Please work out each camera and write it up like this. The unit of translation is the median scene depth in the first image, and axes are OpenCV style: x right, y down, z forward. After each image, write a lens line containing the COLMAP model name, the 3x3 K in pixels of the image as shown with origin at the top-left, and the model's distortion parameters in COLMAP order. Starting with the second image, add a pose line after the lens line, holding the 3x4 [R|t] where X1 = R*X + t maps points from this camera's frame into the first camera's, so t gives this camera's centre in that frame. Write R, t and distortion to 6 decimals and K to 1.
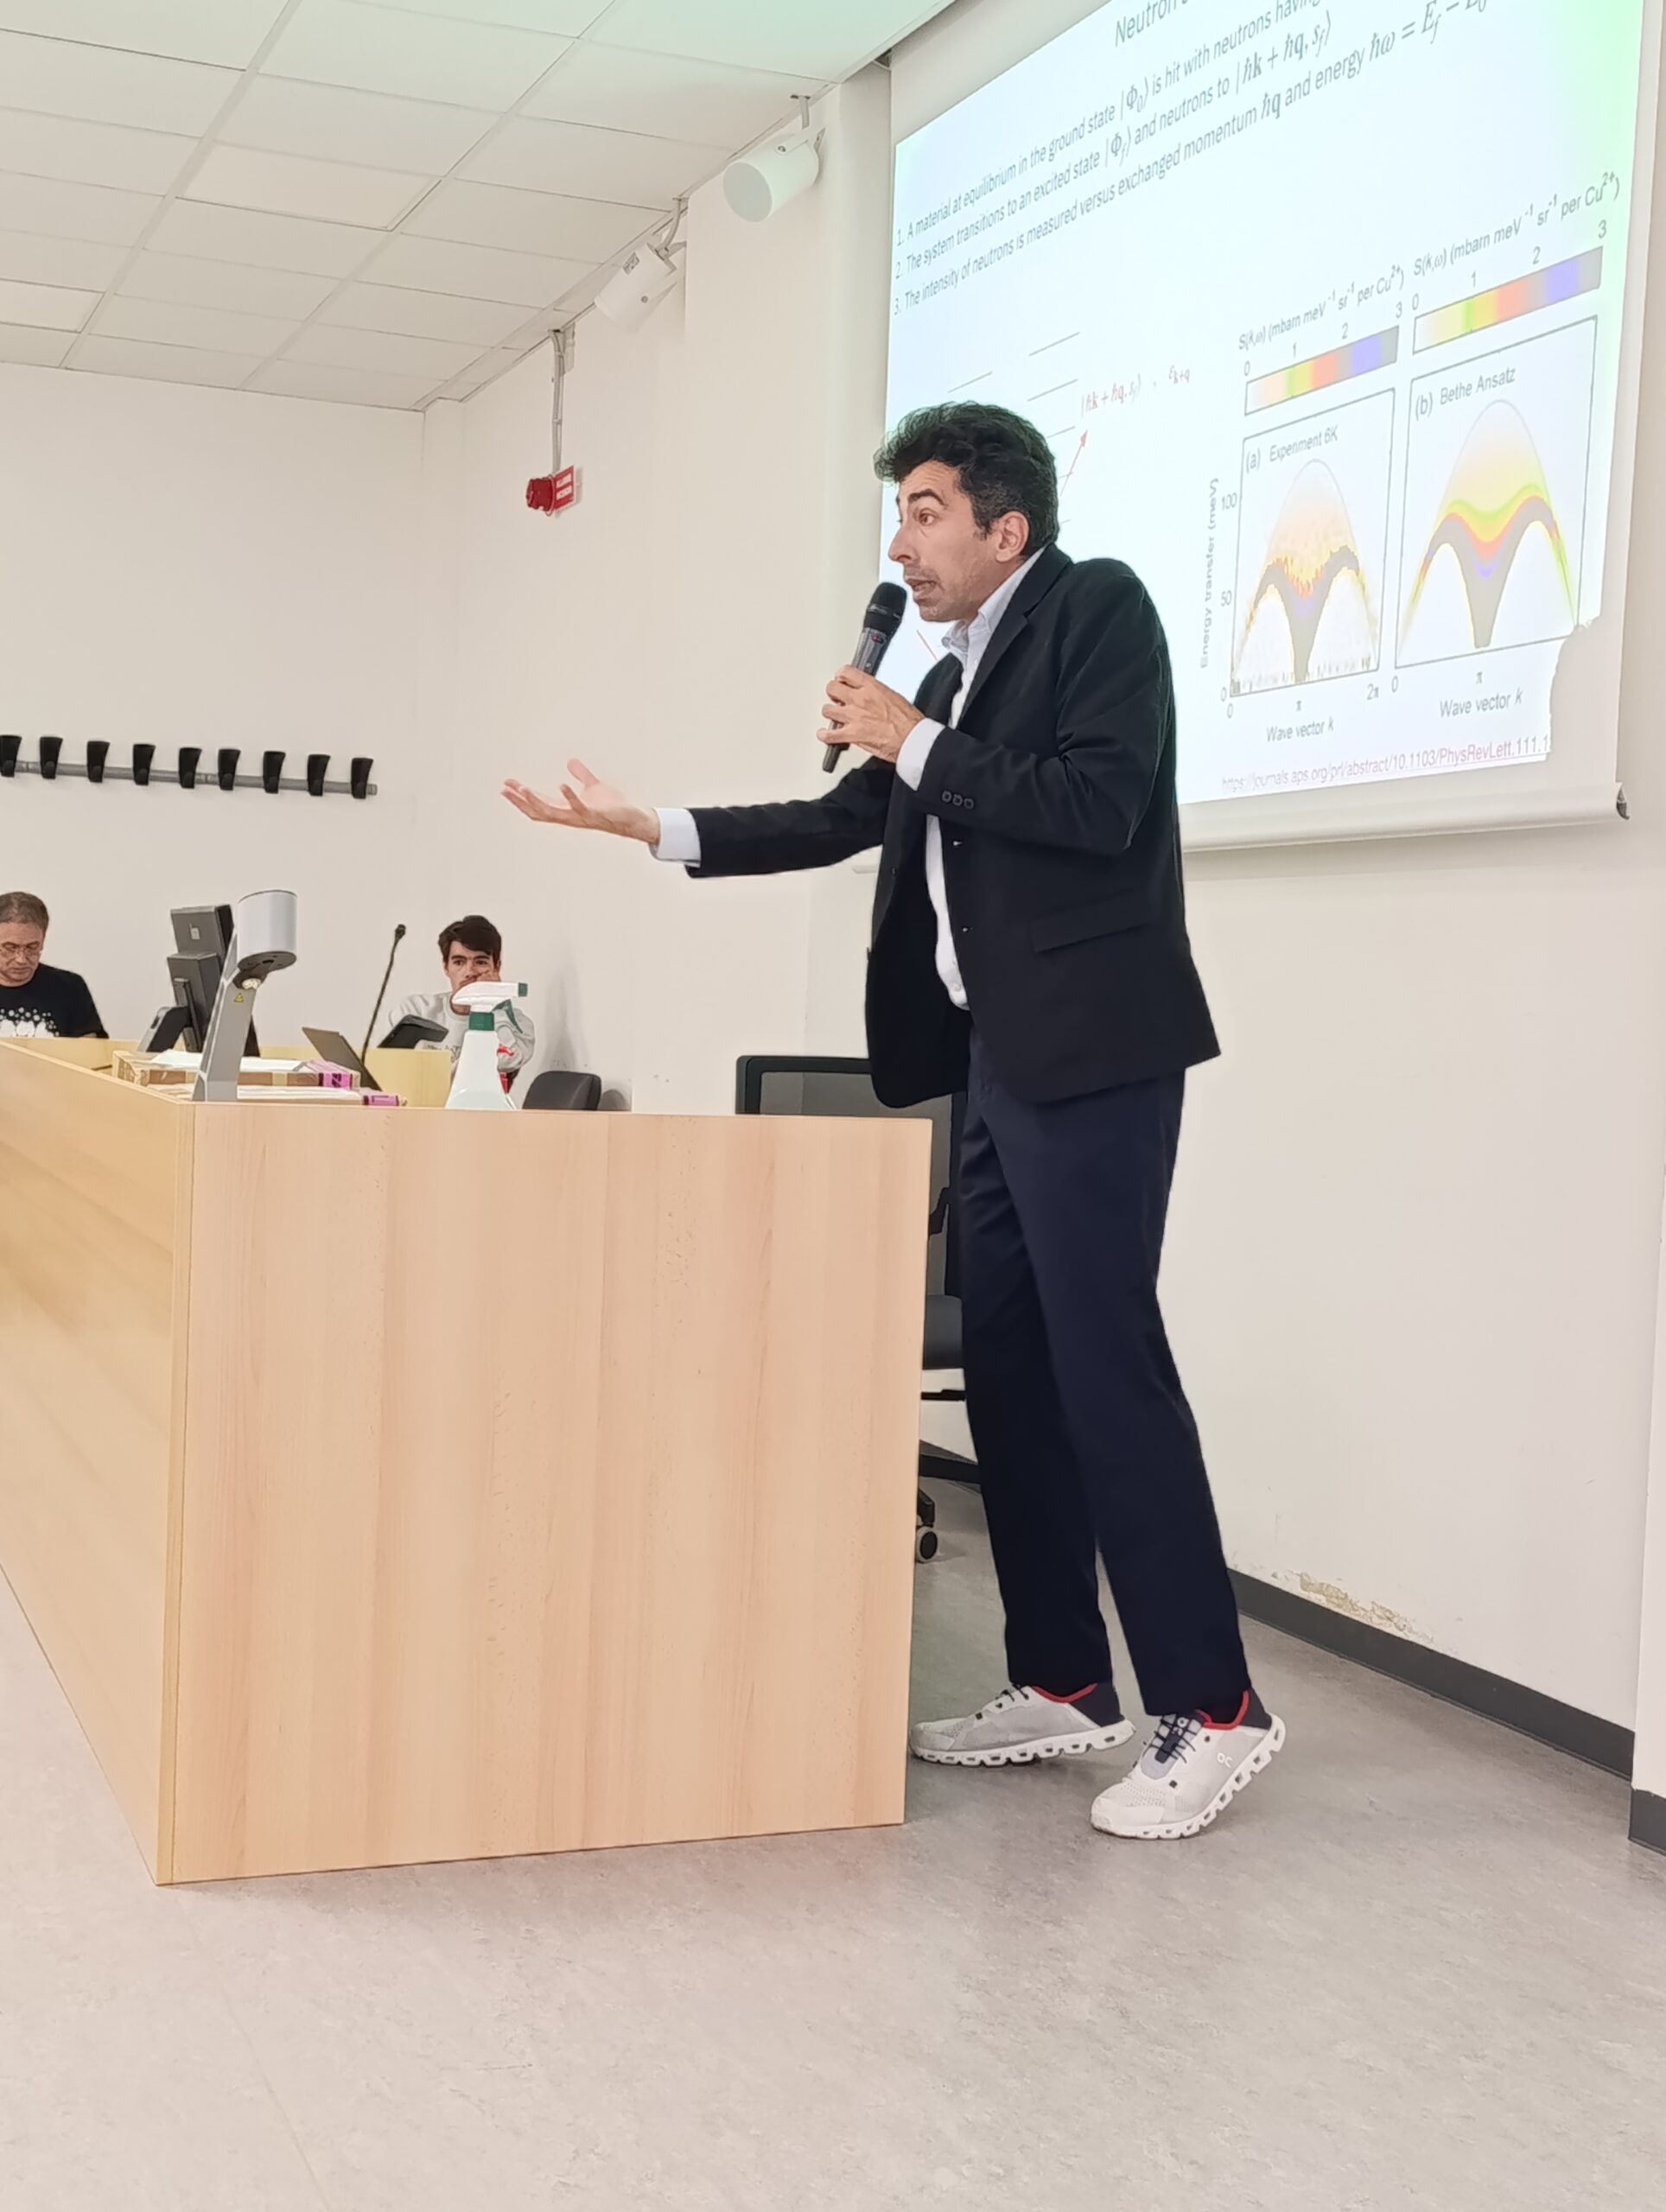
lens RADIAL K [[2806.7, 0, 823.6], [0, 2806.7, 1125.4], [0, 0, 1]] dist [0.033014, 0.000000]
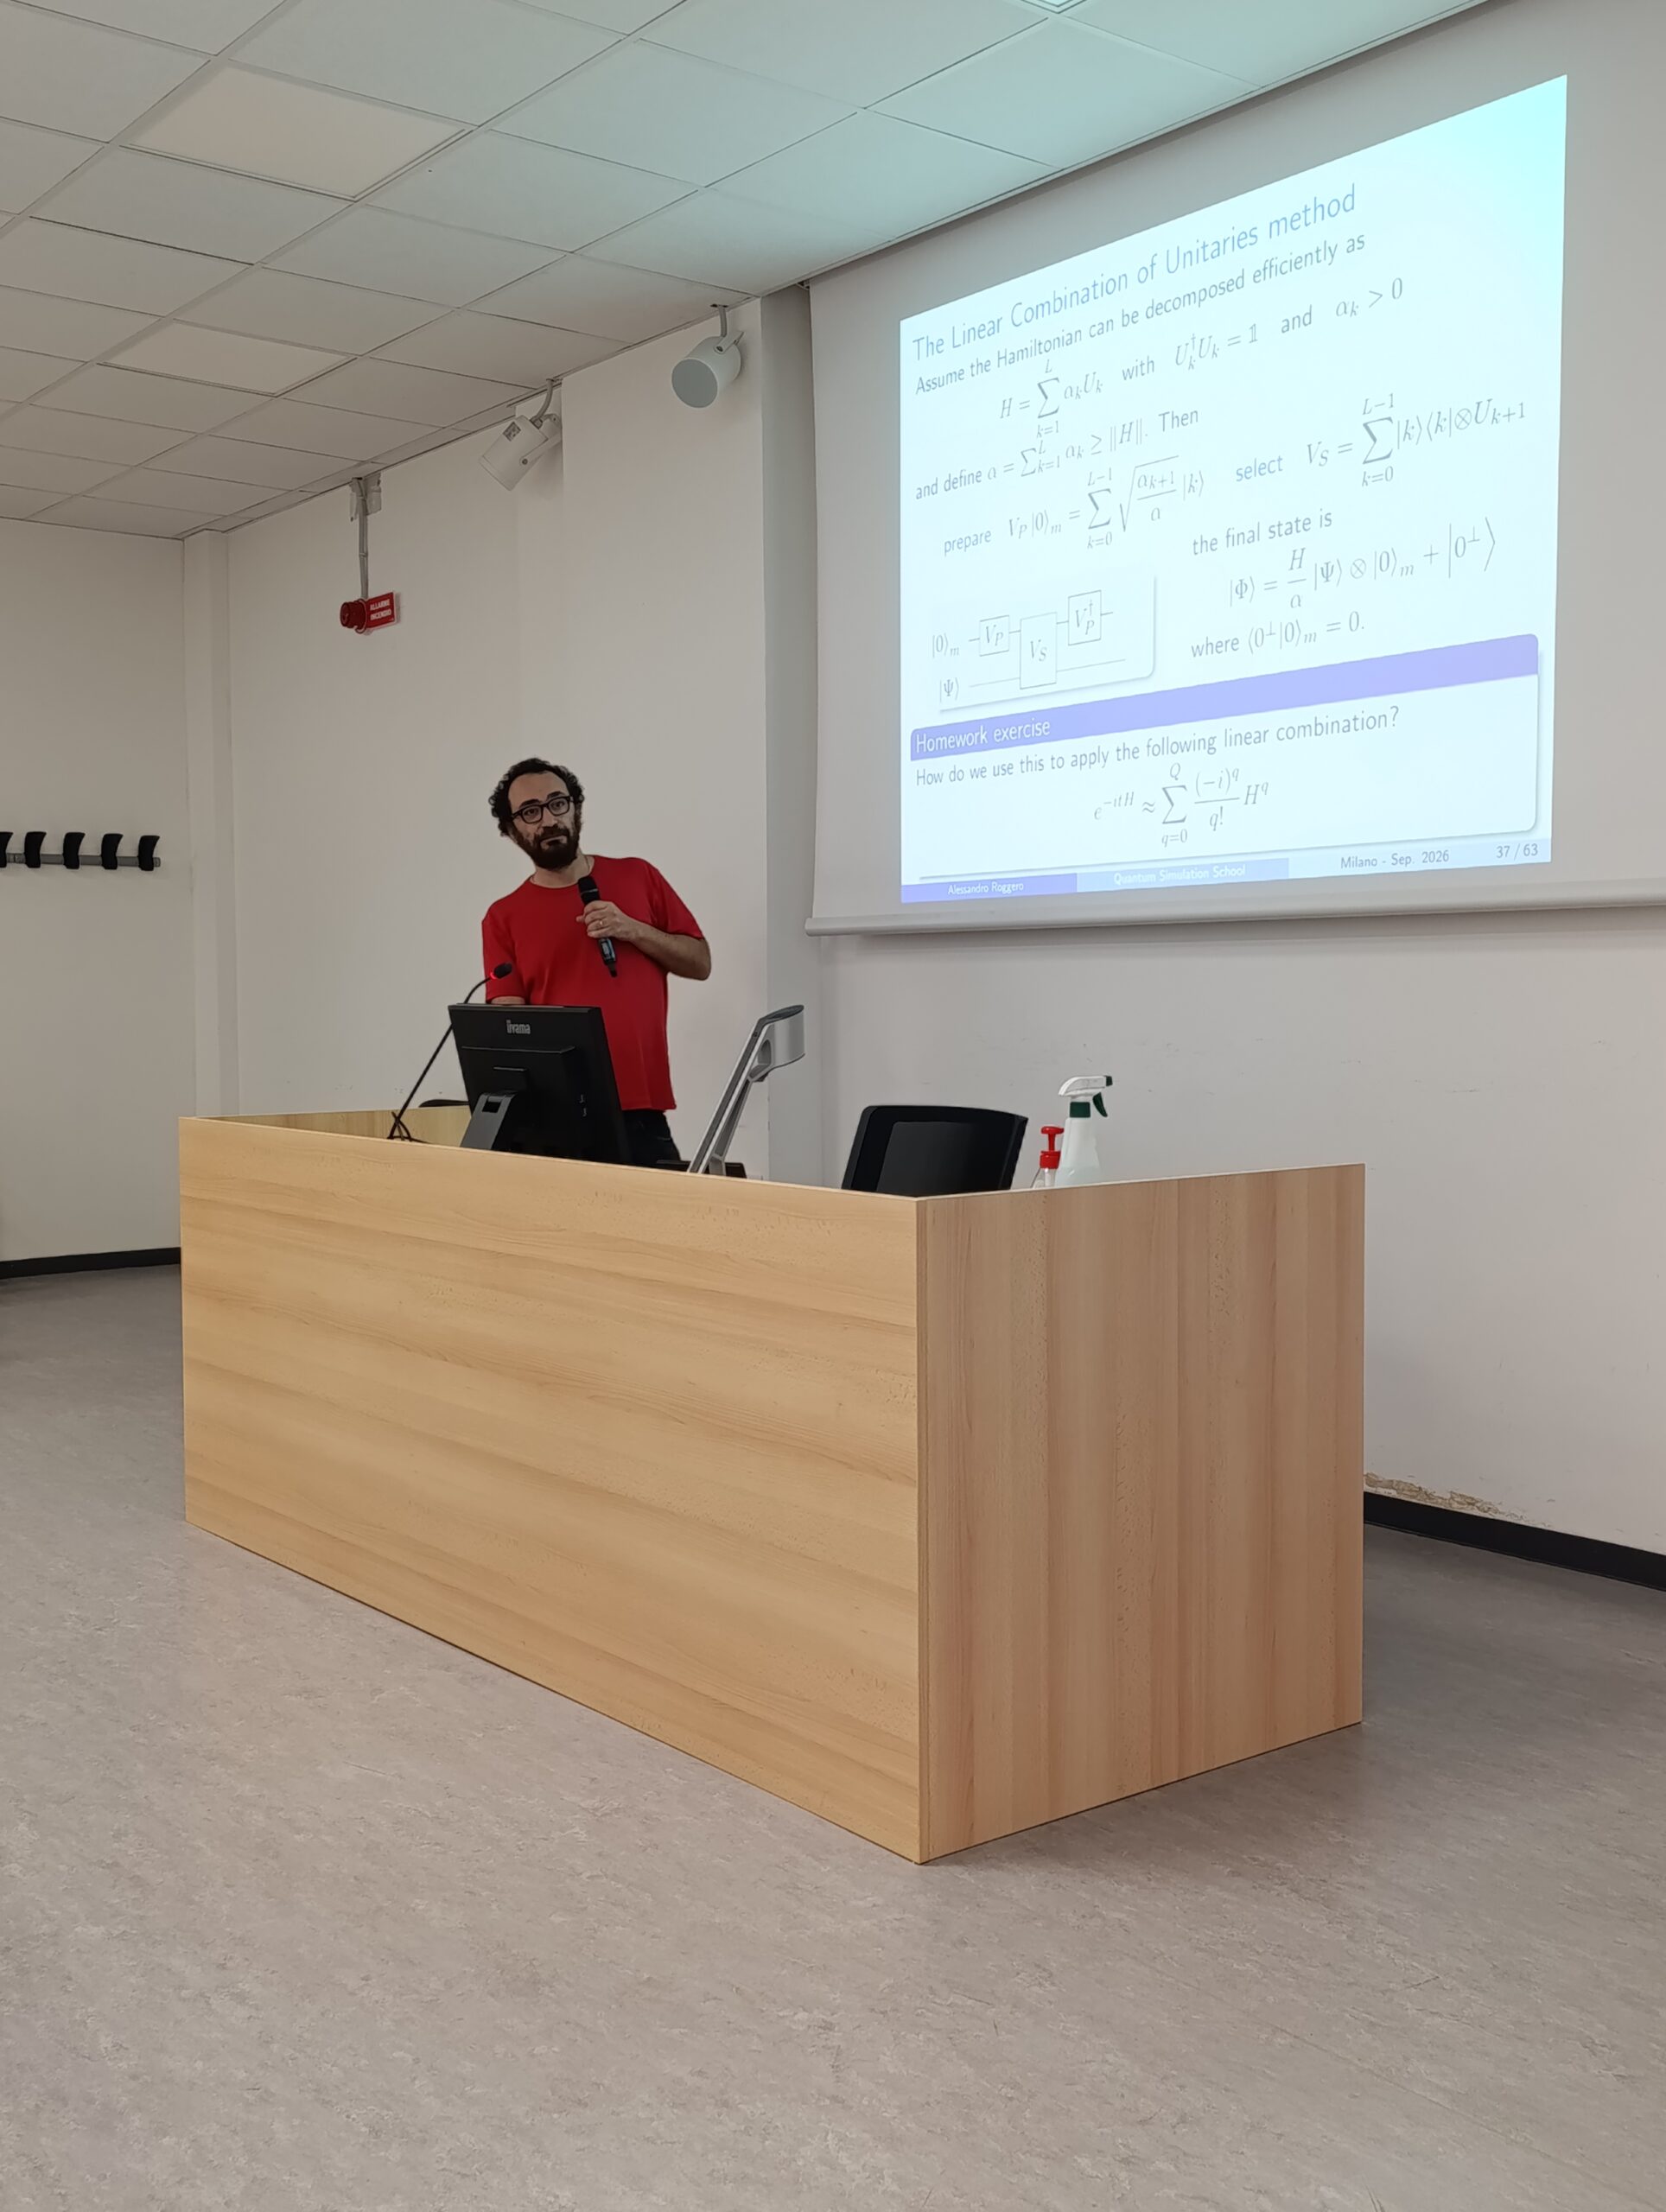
lens RADIAL K [[2214.6, 0, 835.0], [0, 2214.6, 1100.2], [0, 0, 1]] dist [0.018946, 0.000000]
pose [[0.961818, -0.059332, 0.267180, -0.172163], [0.057380, 0.998238, 0.015114, -0.022281], [-0.267606, 0.000793, 0.963528, 0.040270]]
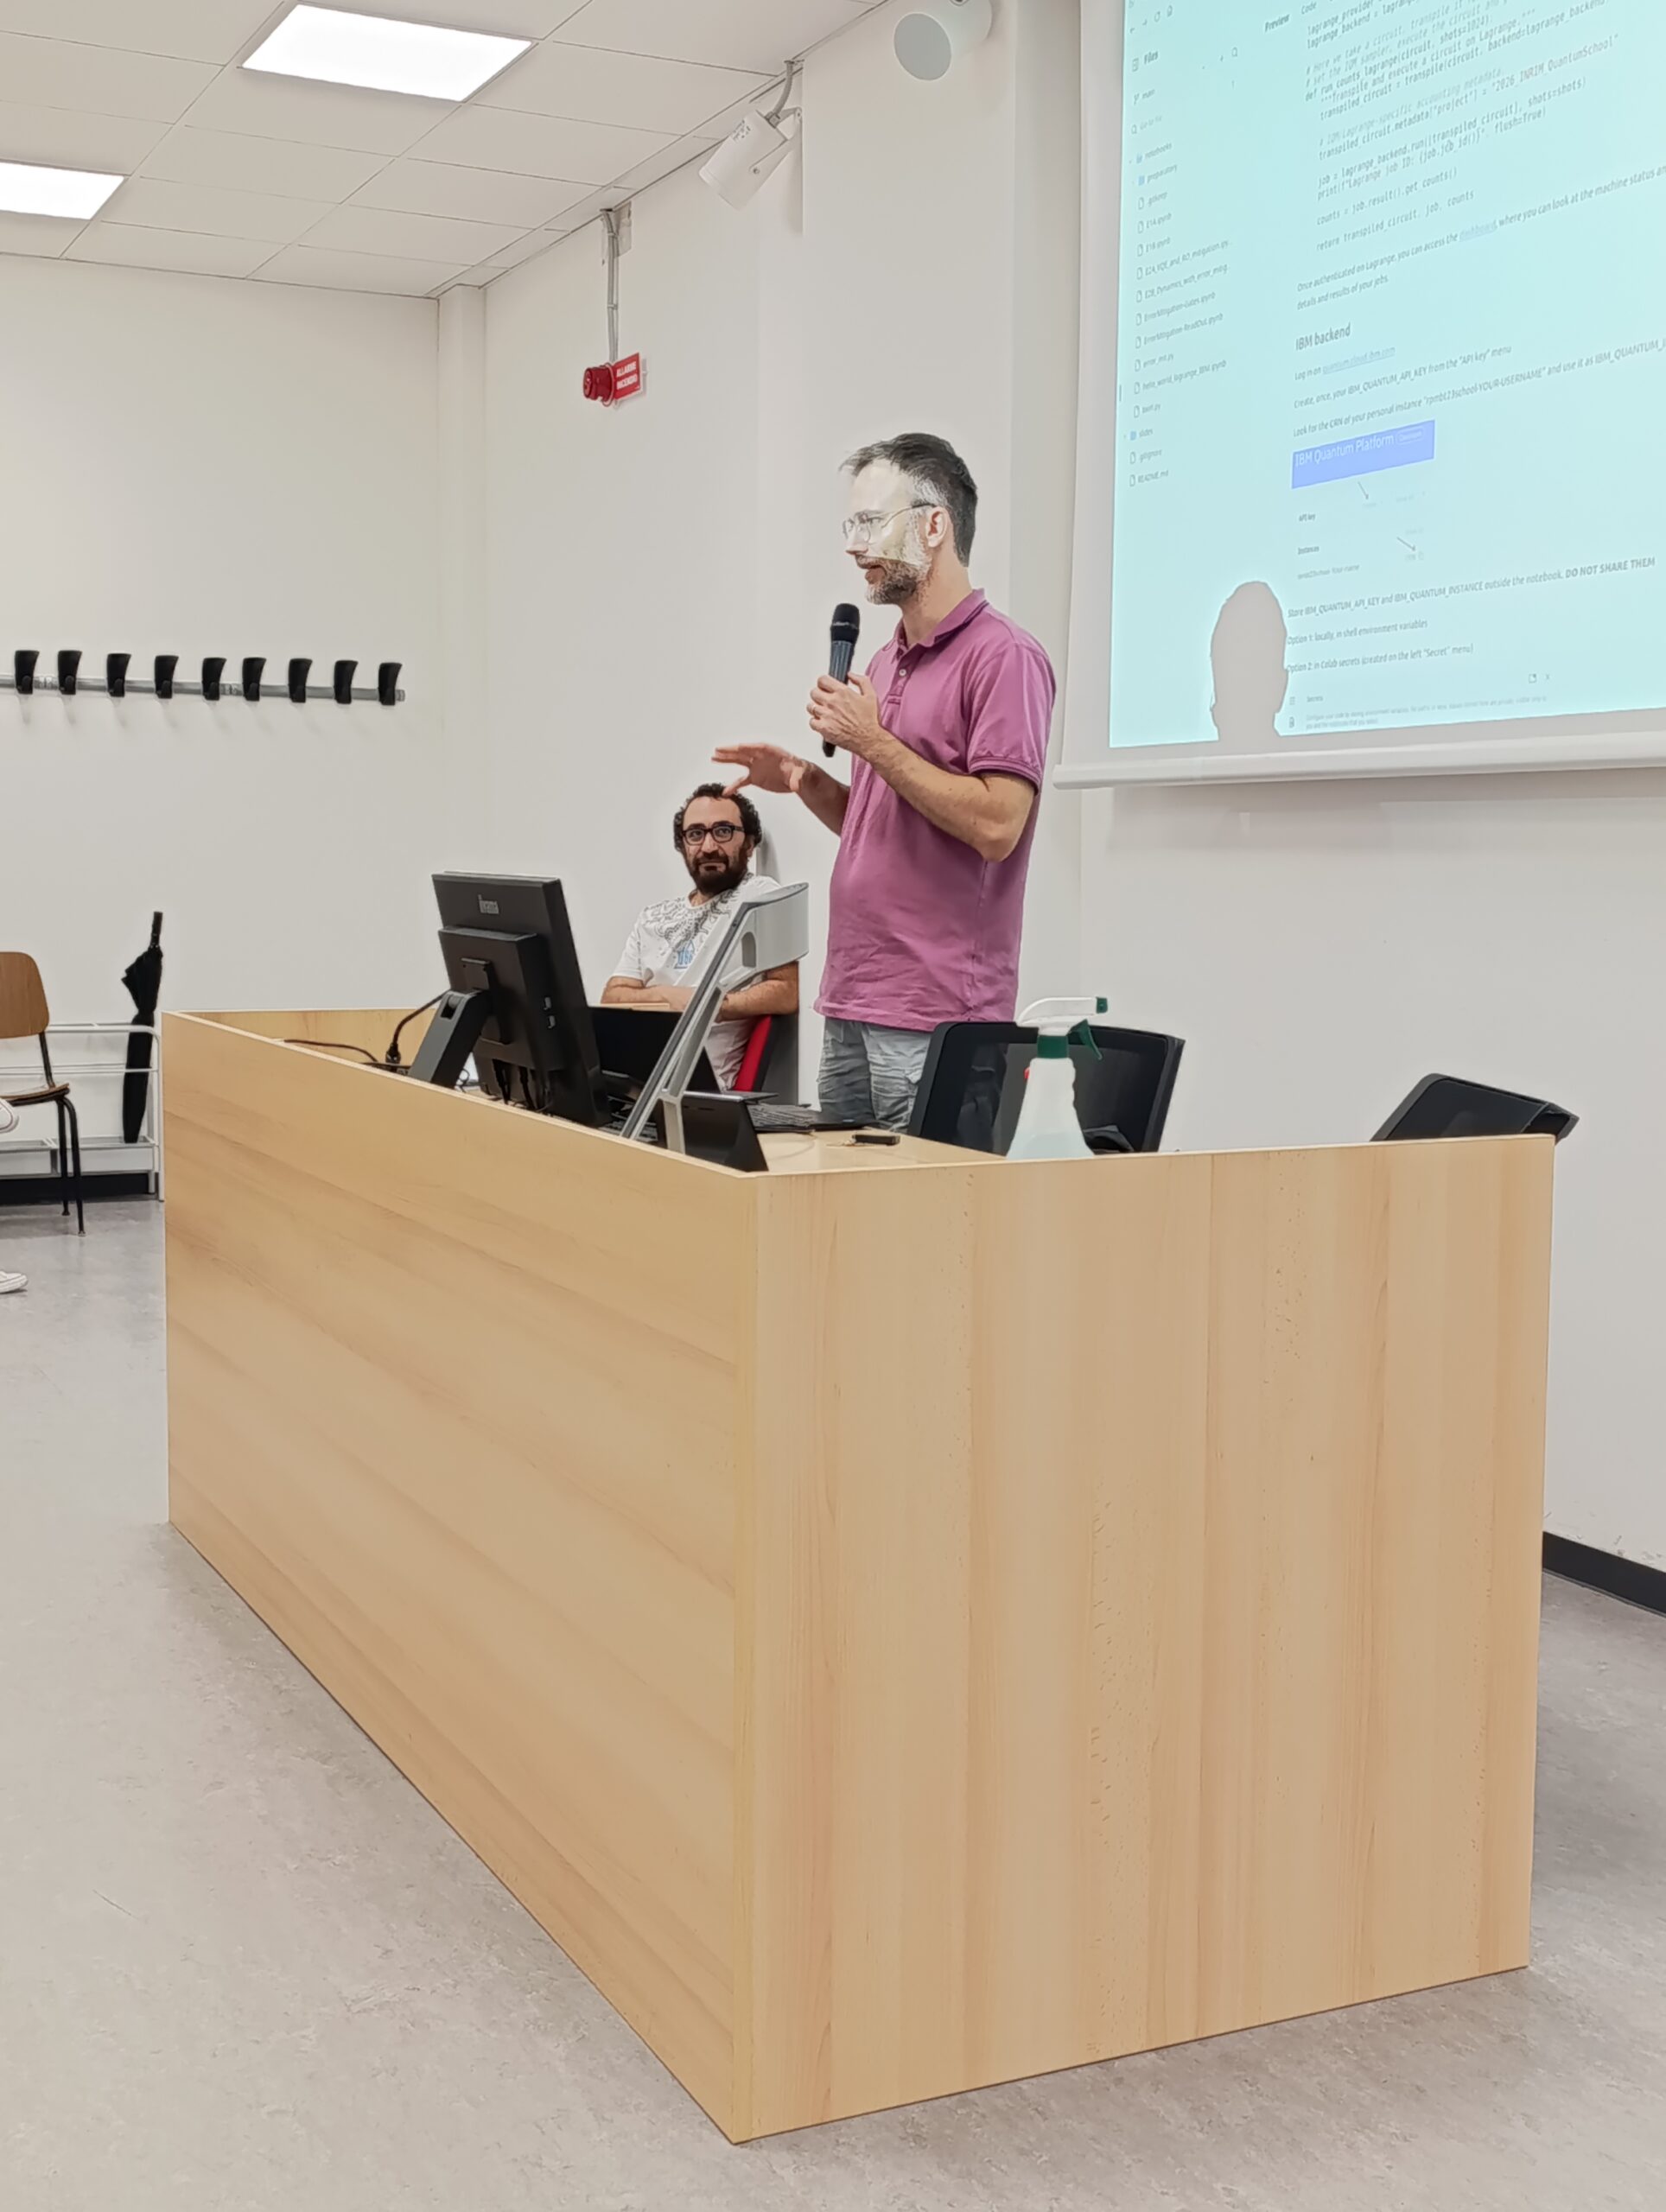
lens RADIAL K [[2649.1, 0, 847.7], [0, 2649.1, 1100.7], [0, 0, 1]] dist [0.019641, 0.000000]
pose [[0.997404, -0.037564, 0.061429, -0.082717], [0.034697, 0.998288, 0.047082, -0.021478], [-0.063092, -0.044828, 0.997000, 0.087824]]
